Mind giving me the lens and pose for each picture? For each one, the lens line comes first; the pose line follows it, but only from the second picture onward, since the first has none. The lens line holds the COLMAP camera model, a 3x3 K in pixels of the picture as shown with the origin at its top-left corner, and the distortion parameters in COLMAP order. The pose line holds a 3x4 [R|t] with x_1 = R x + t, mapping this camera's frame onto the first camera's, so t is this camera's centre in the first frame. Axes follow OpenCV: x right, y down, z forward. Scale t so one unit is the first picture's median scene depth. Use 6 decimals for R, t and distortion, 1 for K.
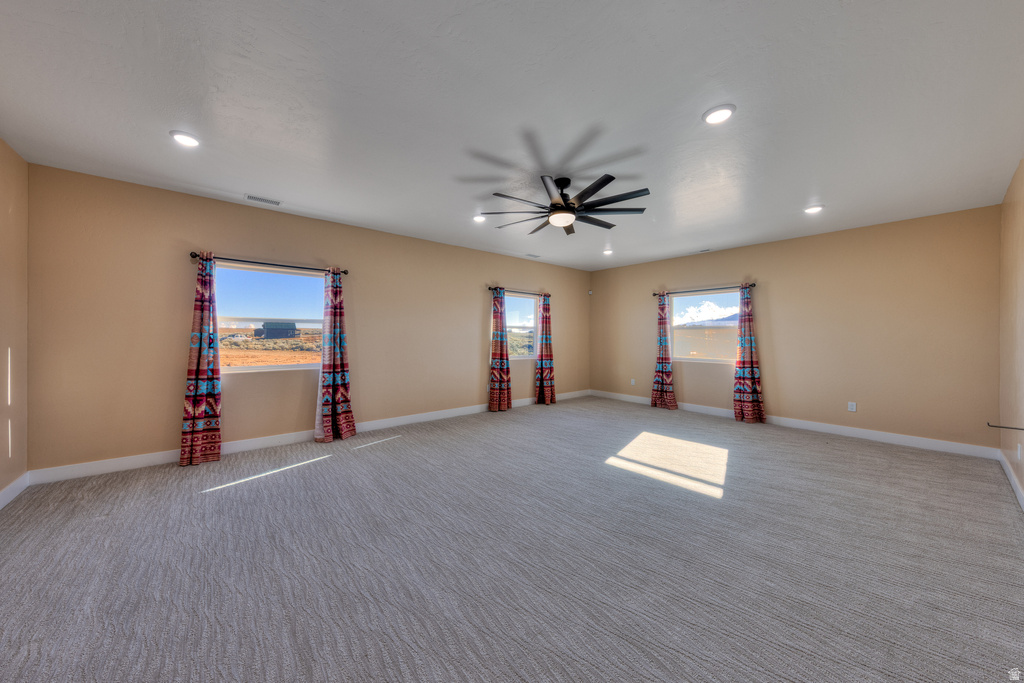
lens RADIAL K [[339.5, 0, 481.0], [0, 339.5, 338.5], [0, 0, 1]] dist [0.007033, -0.000310]
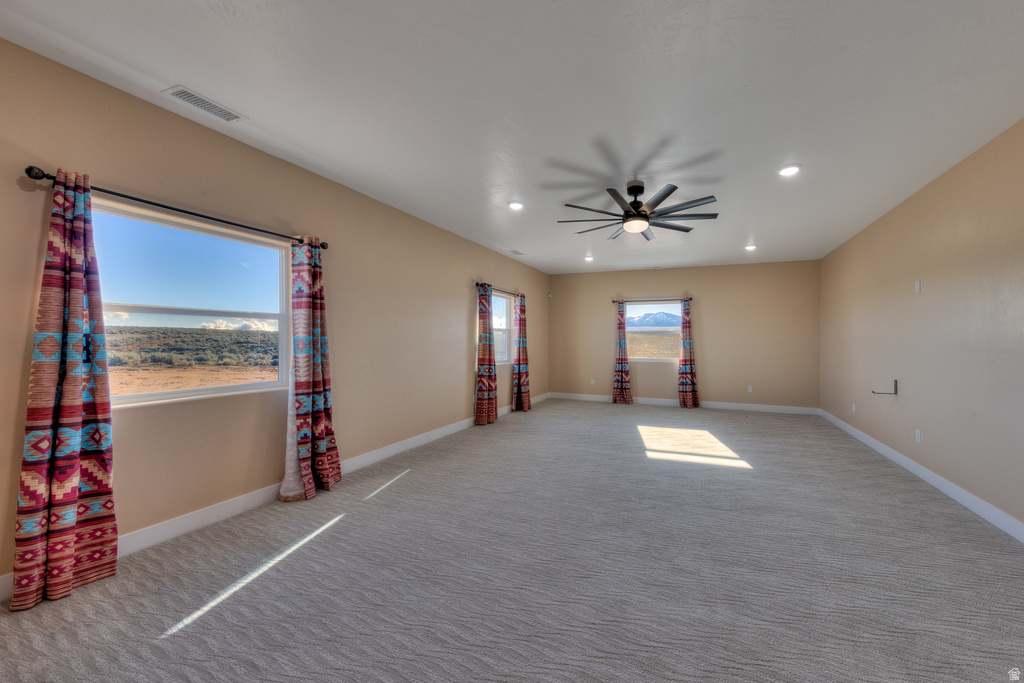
lens RADIAL K [[363.3, 0, 548.6], [0, 363.3, 344.5], [0, 0, 1]] dist [0.006162, -0.000575]
pose [[0.856925, -0.006977, 0.515394, -0.456818], [0.002581, 0.999954, 0.009244, -0.002109], [-0.515434, -0.006591, 0.856904, 0.161961]]
